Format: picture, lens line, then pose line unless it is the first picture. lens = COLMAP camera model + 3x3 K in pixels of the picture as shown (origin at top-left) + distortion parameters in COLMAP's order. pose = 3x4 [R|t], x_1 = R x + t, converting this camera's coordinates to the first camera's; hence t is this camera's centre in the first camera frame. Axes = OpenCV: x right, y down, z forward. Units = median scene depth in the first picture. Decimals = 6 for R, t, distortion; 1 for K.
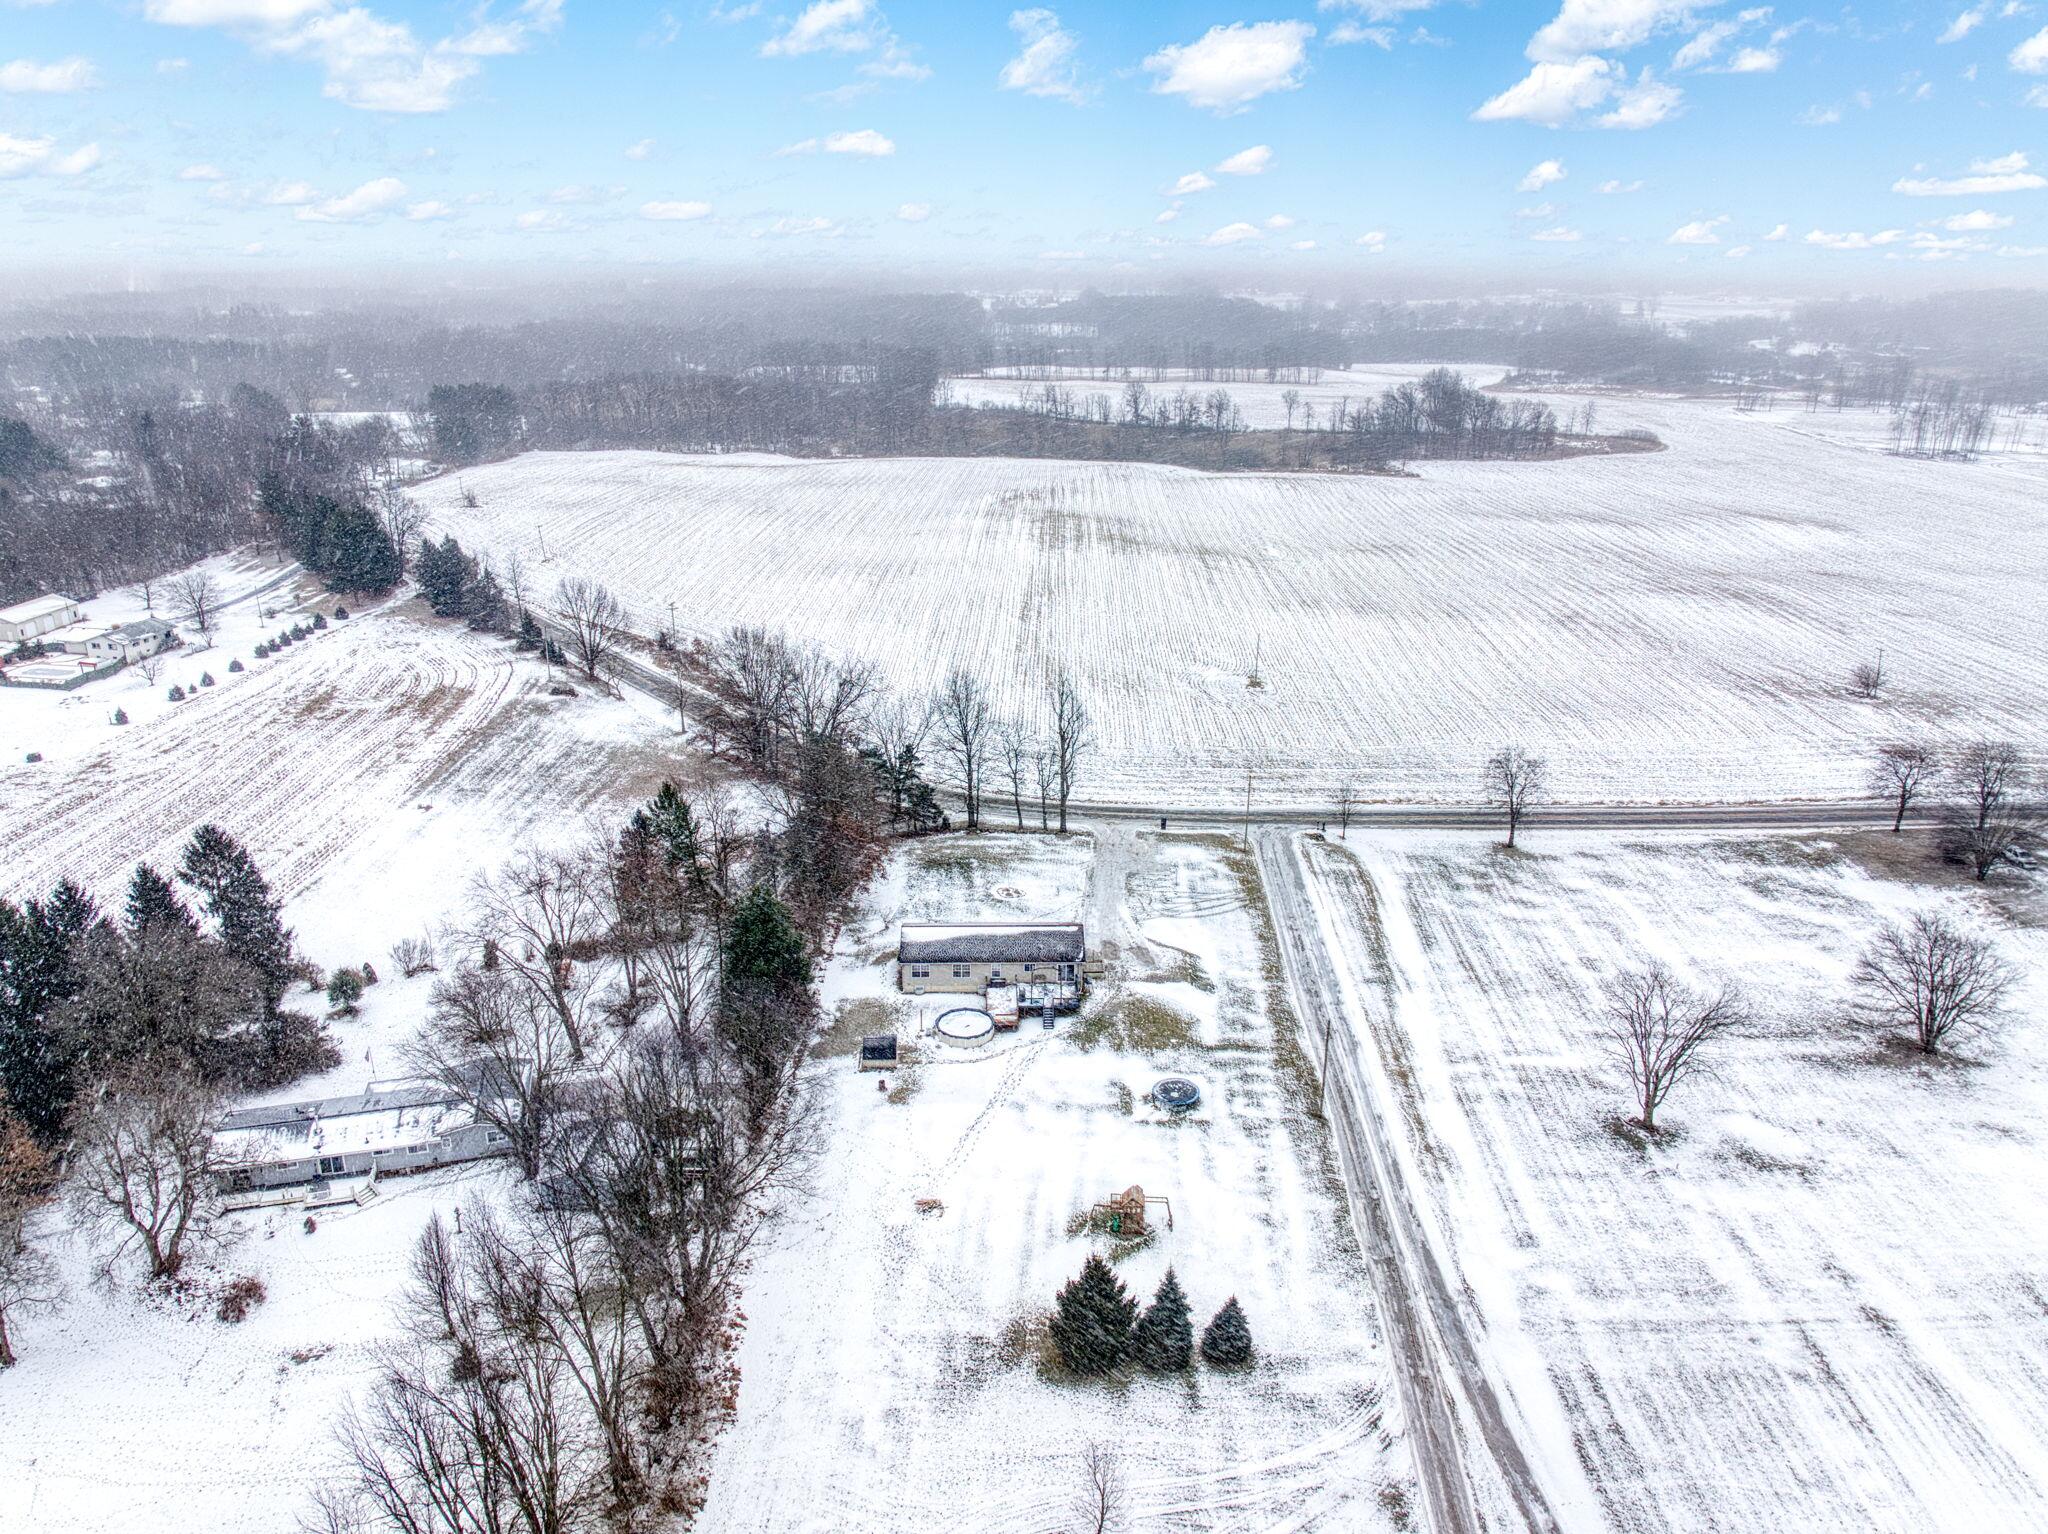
lens RADIAL K [[1393.5, 0, 1024.0], [0, 1393.5, 767.0], [0, 0, 1]] dist [-0.018644, -0.003996]
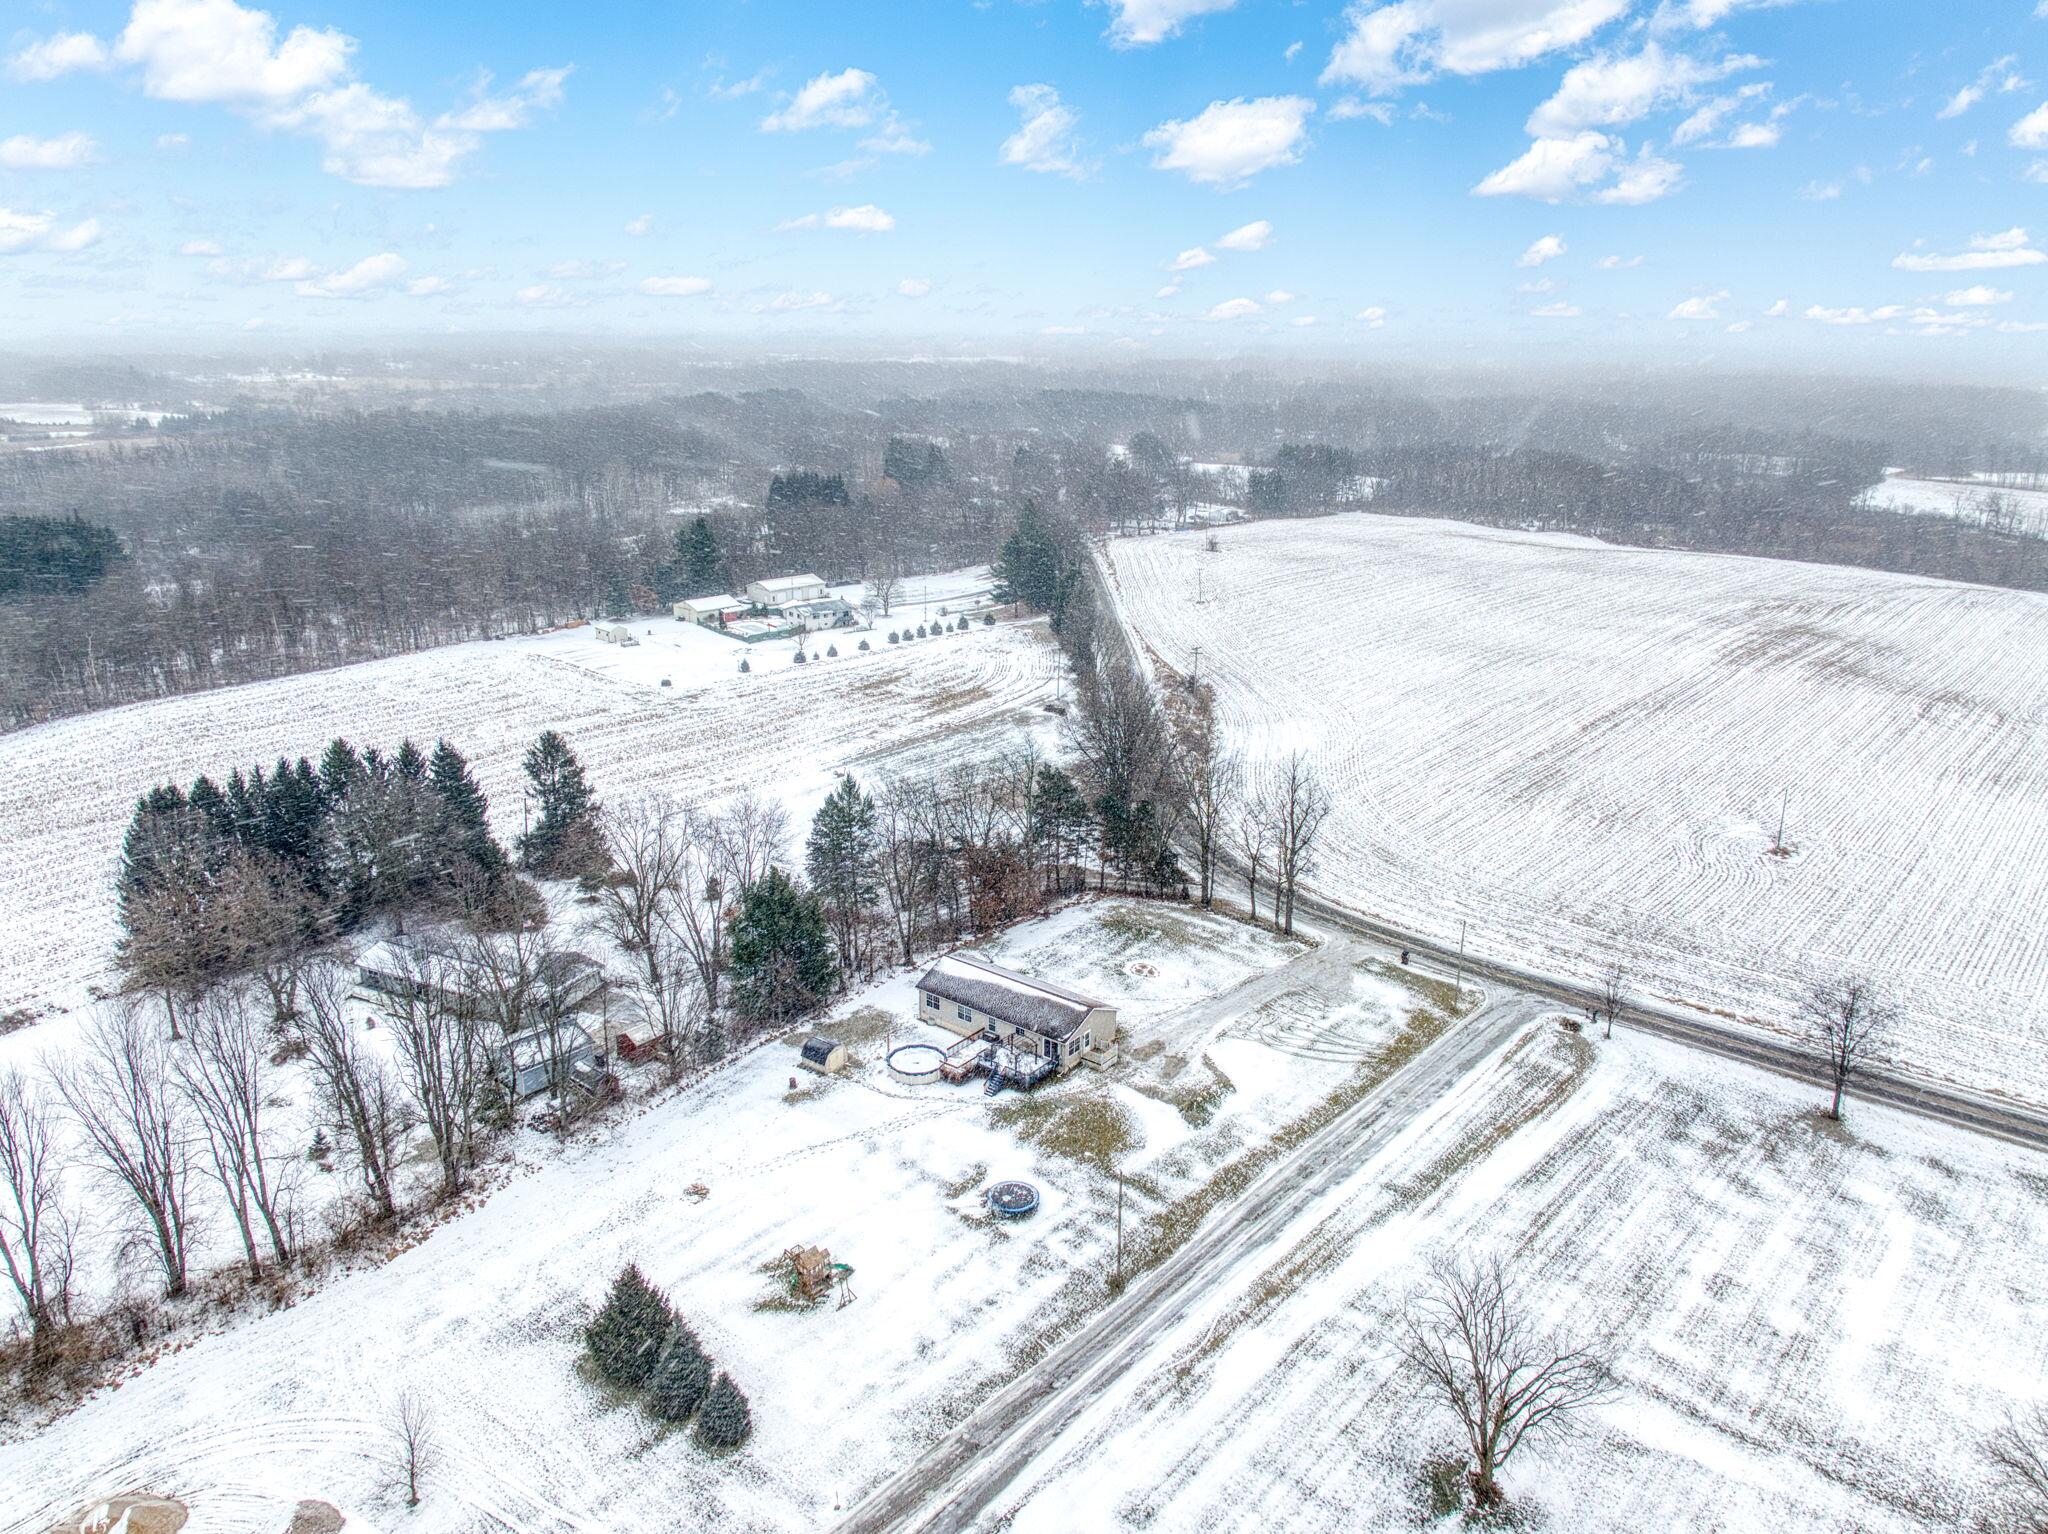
lens RADIAL K [[1393.5, 0, 1024.0], [0, 1393.5, 767.0], [0, 0, 1]] dist [-0.018644, -0.003996]
pose [[0.777582, 0.191814, -0.598811, 0.560829], [-0.222955, 0.974565, 0.022661, -0.054959], [0.587927, 0.115887, 0.800570, 0.238162]]
